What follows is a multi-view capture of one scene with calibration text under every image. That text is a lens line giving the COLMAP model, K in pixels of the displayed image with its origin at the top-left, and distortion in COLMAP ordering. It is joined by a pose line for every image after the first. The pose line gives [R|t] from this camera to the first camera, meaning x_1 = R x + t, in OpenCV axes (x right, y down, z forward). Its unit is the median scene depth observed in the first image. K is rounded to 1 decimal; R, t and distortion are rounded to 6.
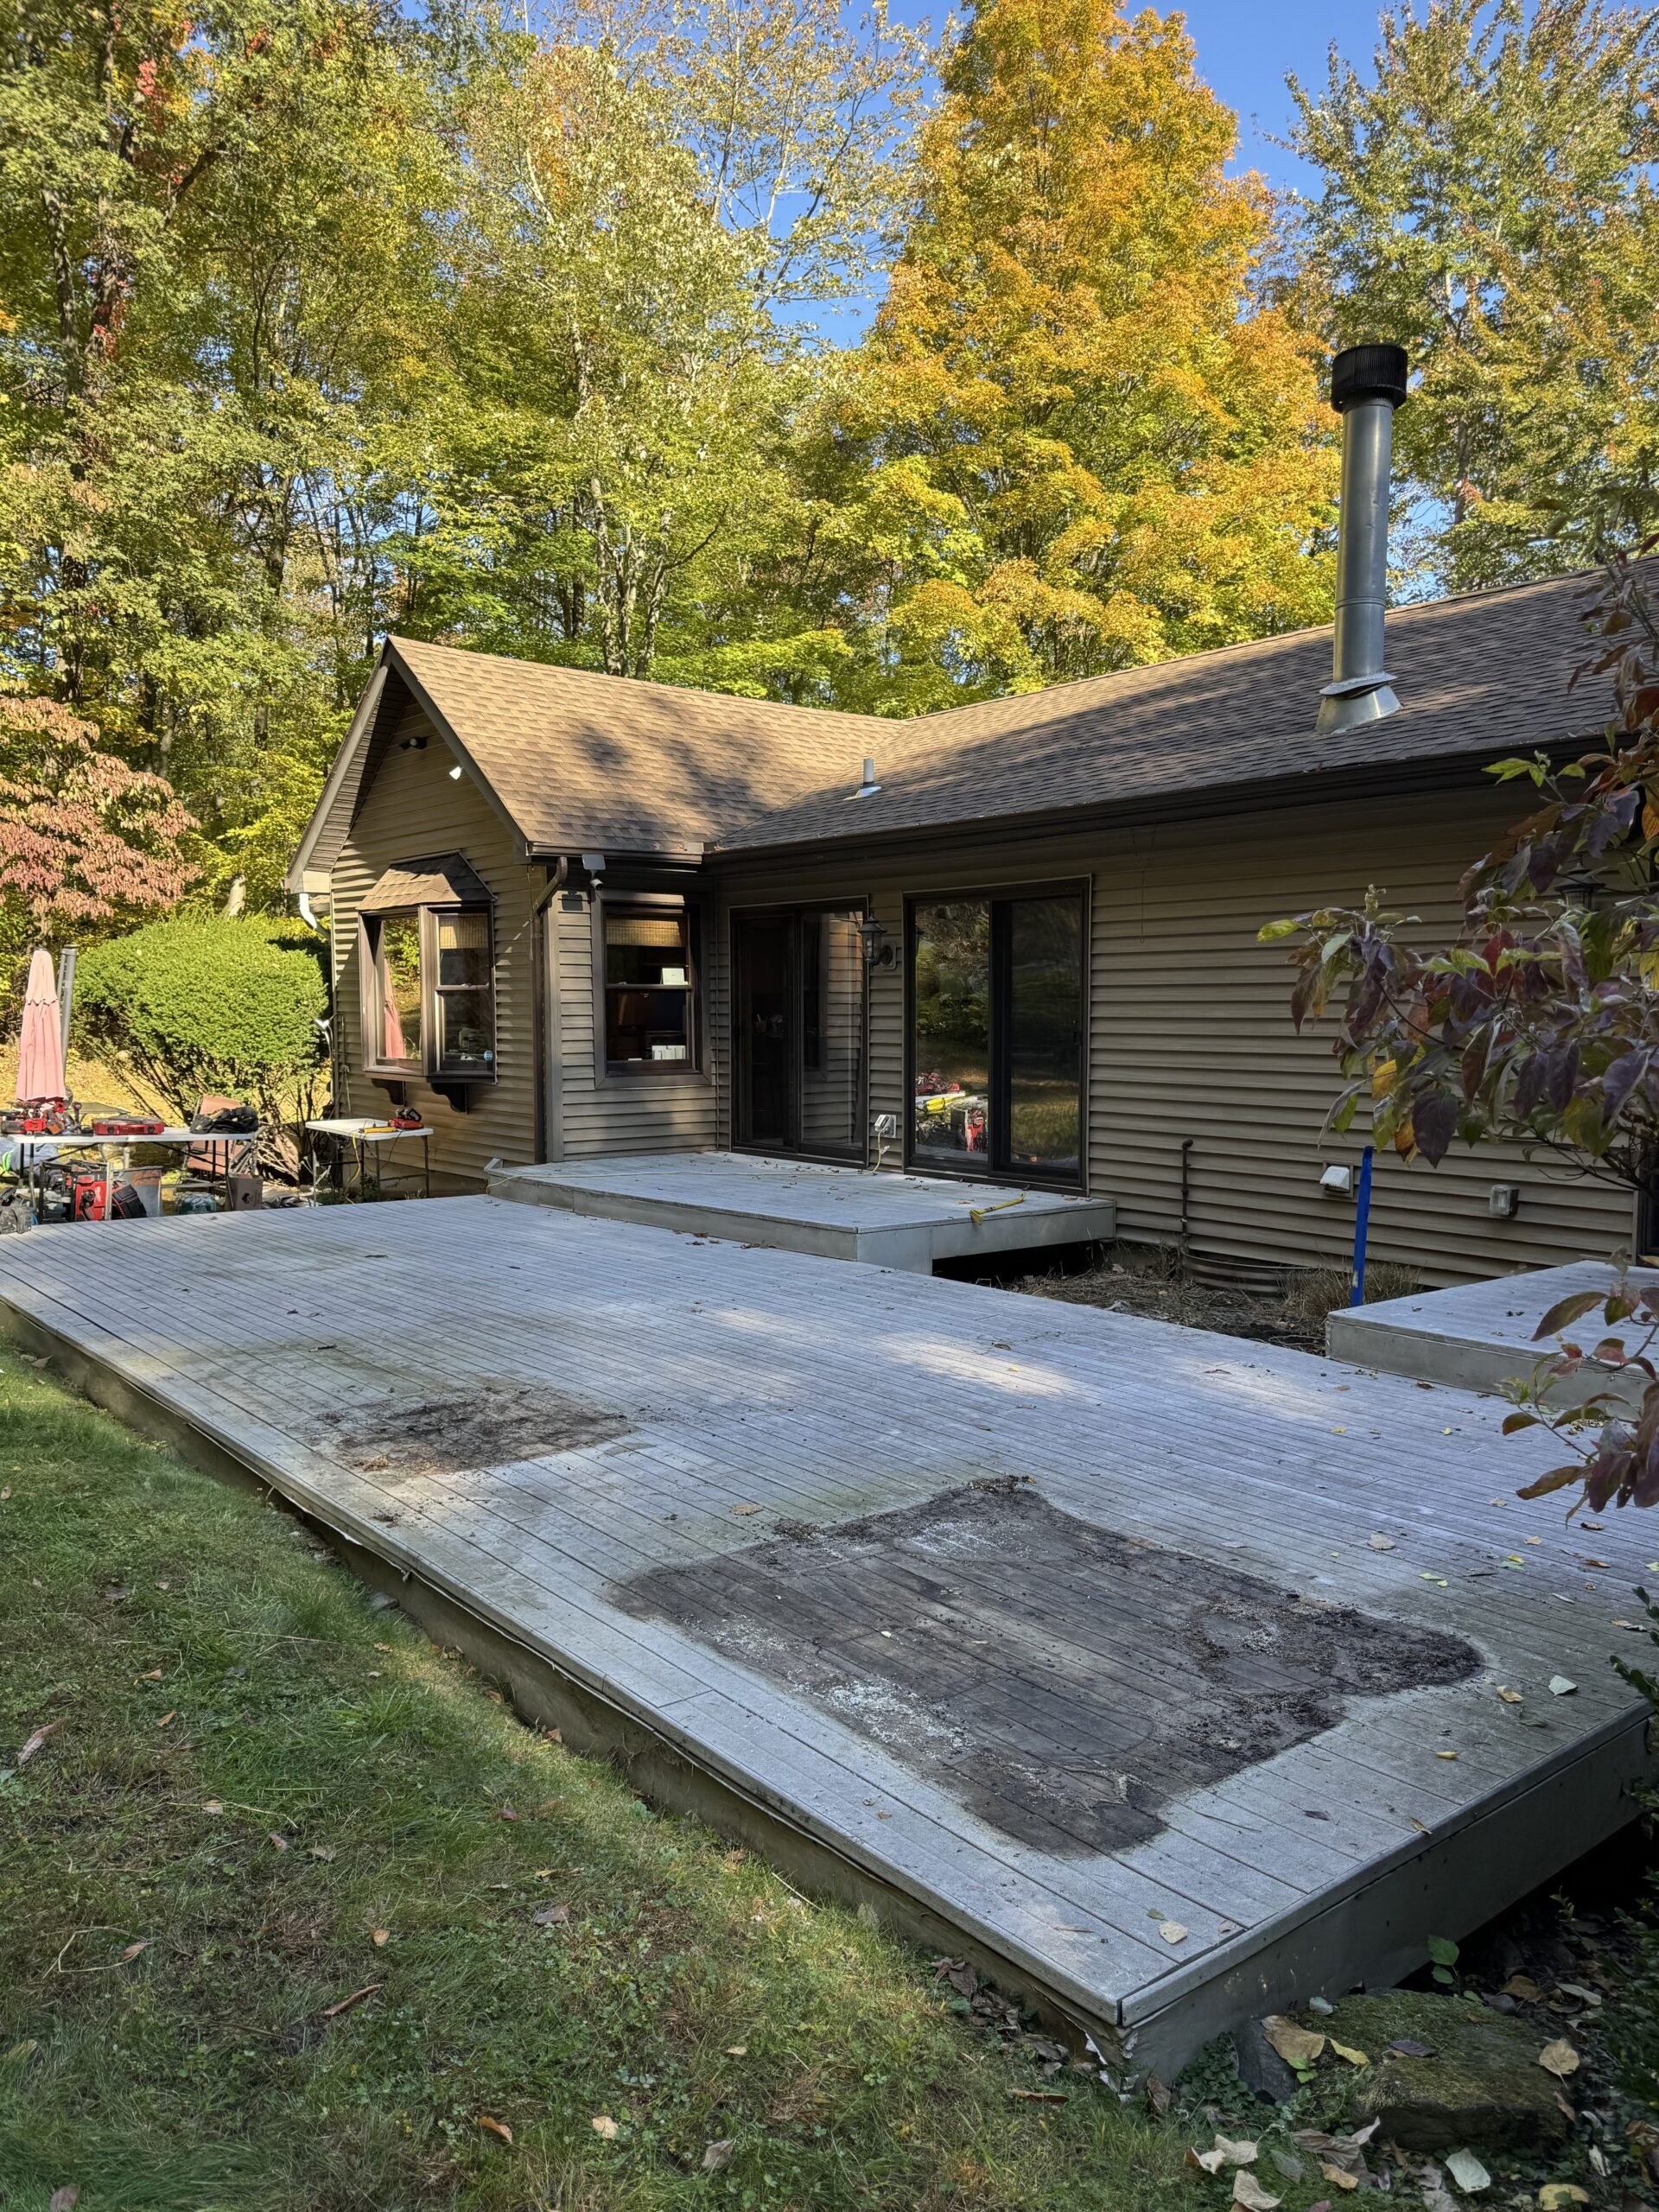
lens RADIAL K [[1599.7, 0, 838.3], [0, 1599.7, 1108.1], [0, 0, 1]] dist [0.001905, -0.001153]
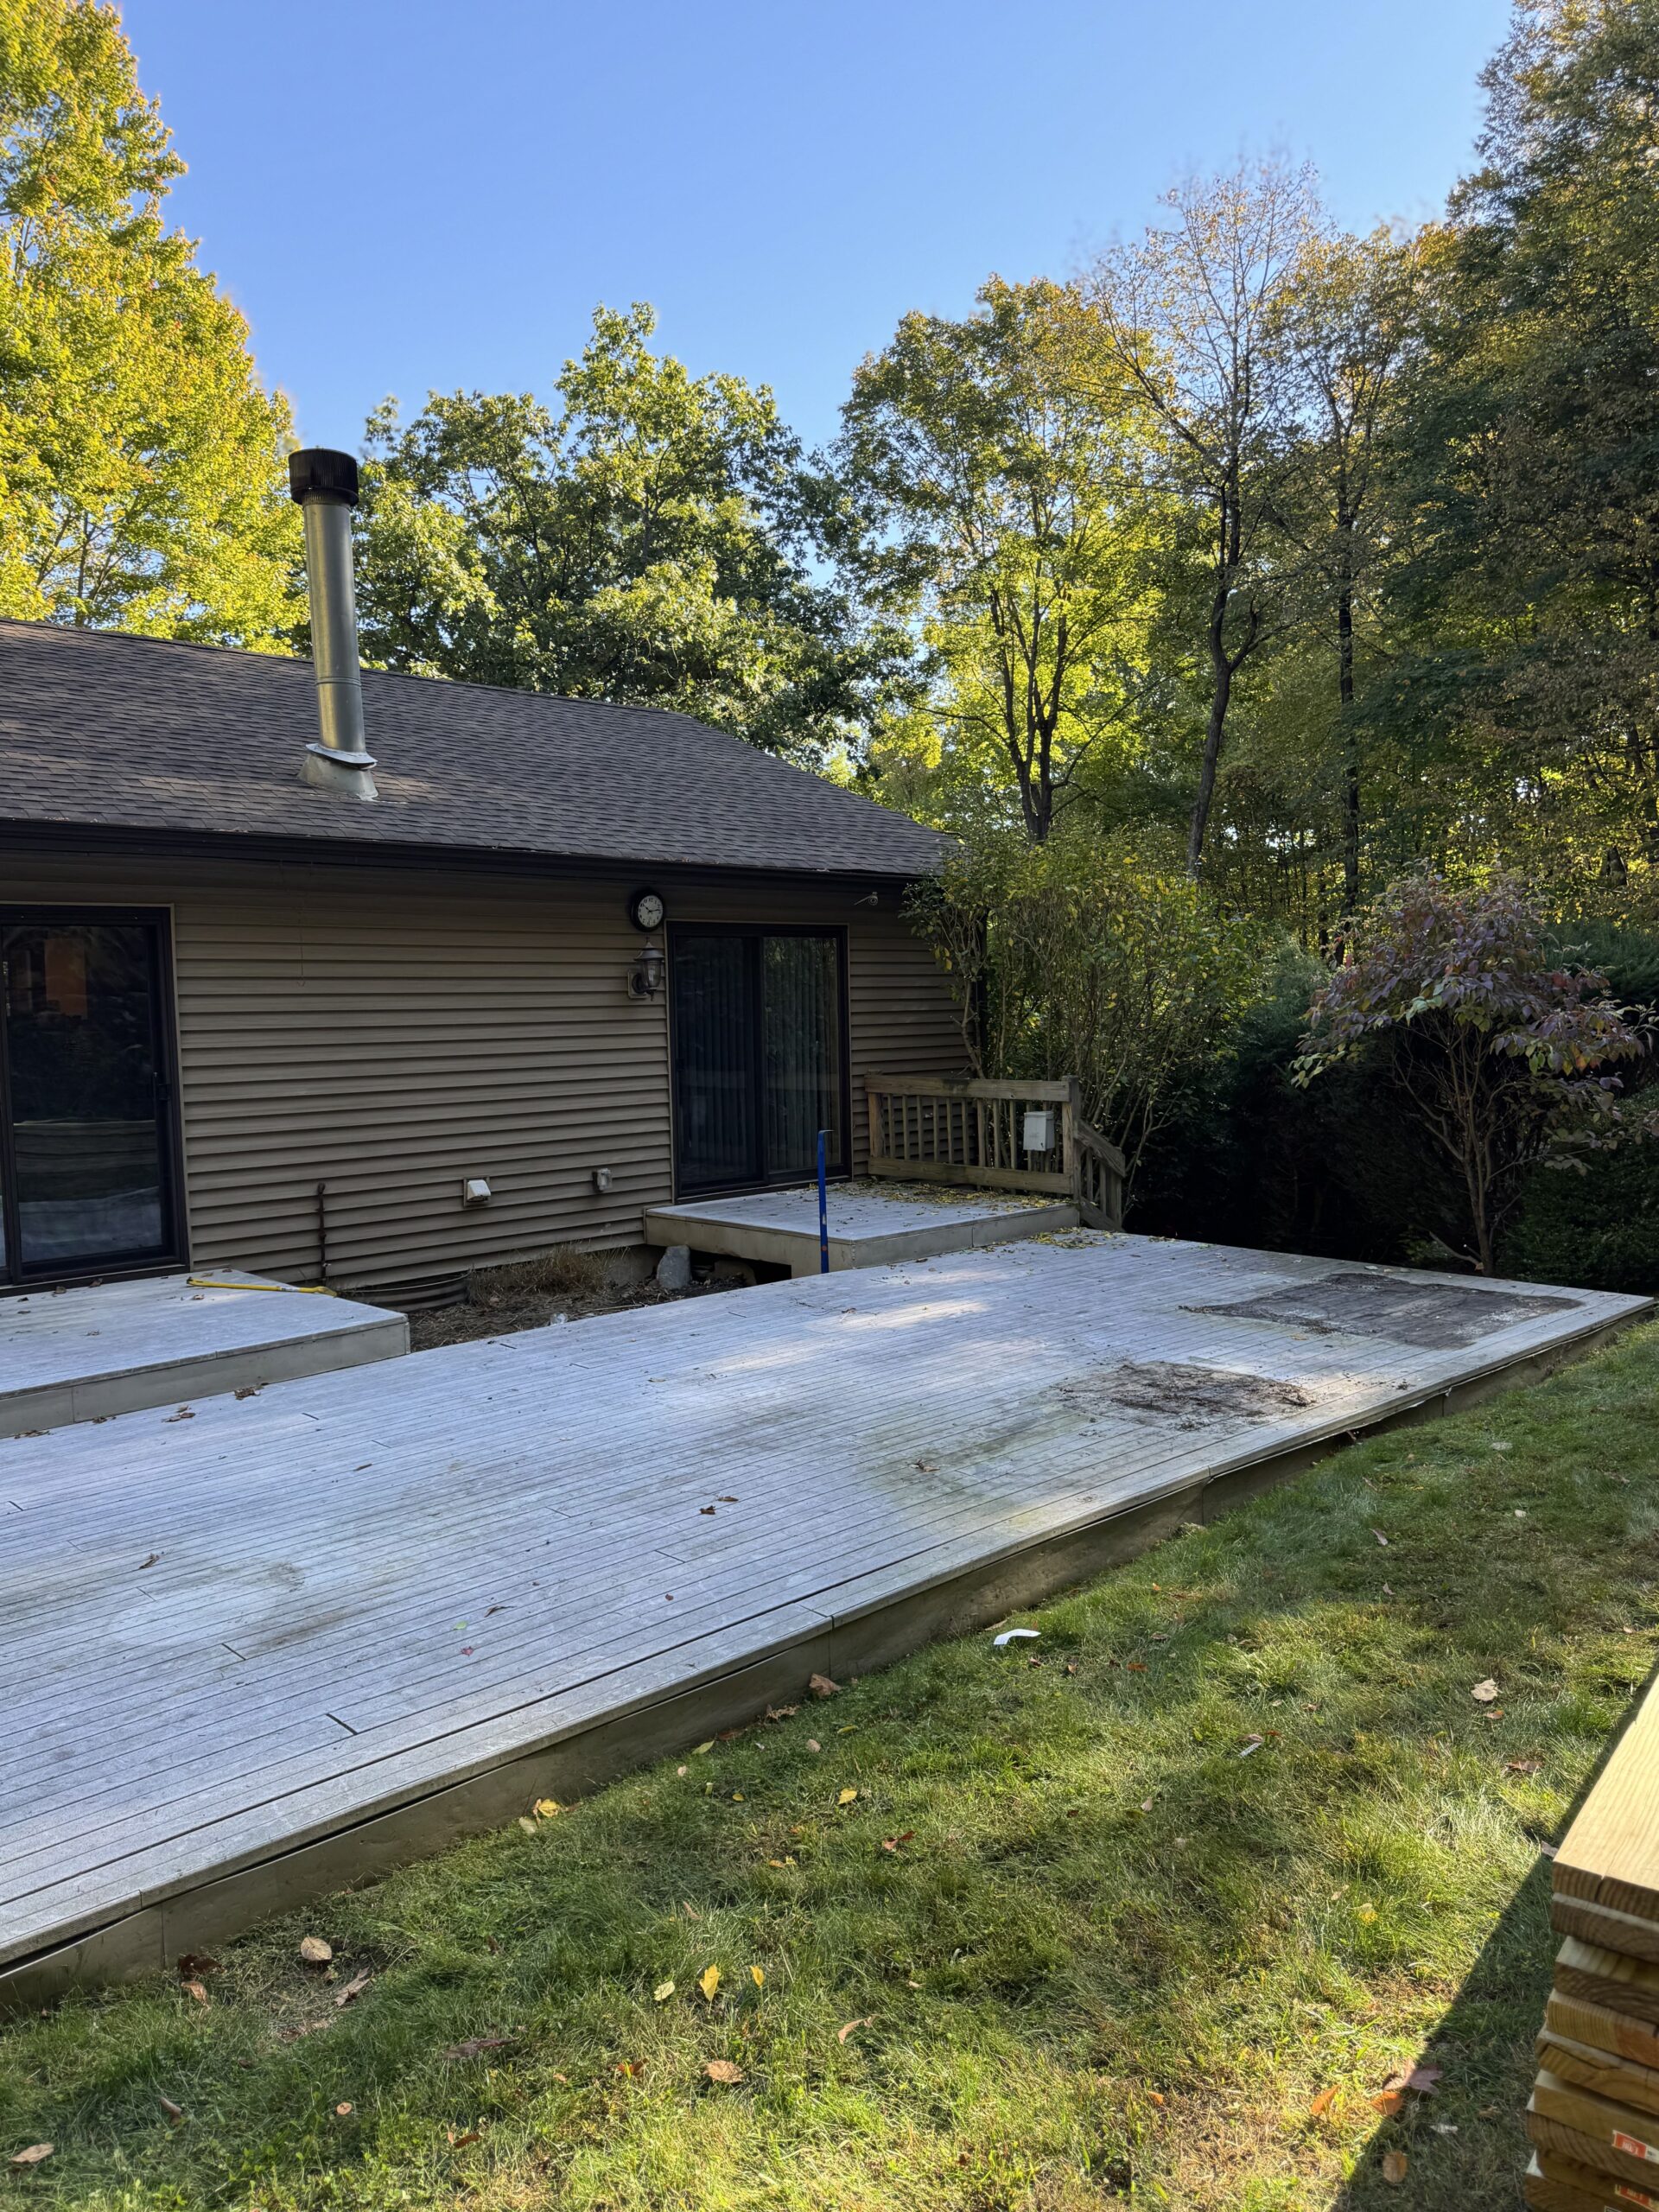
lens RADIAL K [[1599.7, 0, 829.4], [0, 1599.7, 1107.5], [0, 0, 1]] dist [0.001905, -0.001153]
pose [[-0.103380, -0.061481, 0.992740, -1.309696], [0.069127, 0.995230, 0.068834, -0.121944], [-0.992237, 0.075742, -0.098637, 1.249240]]
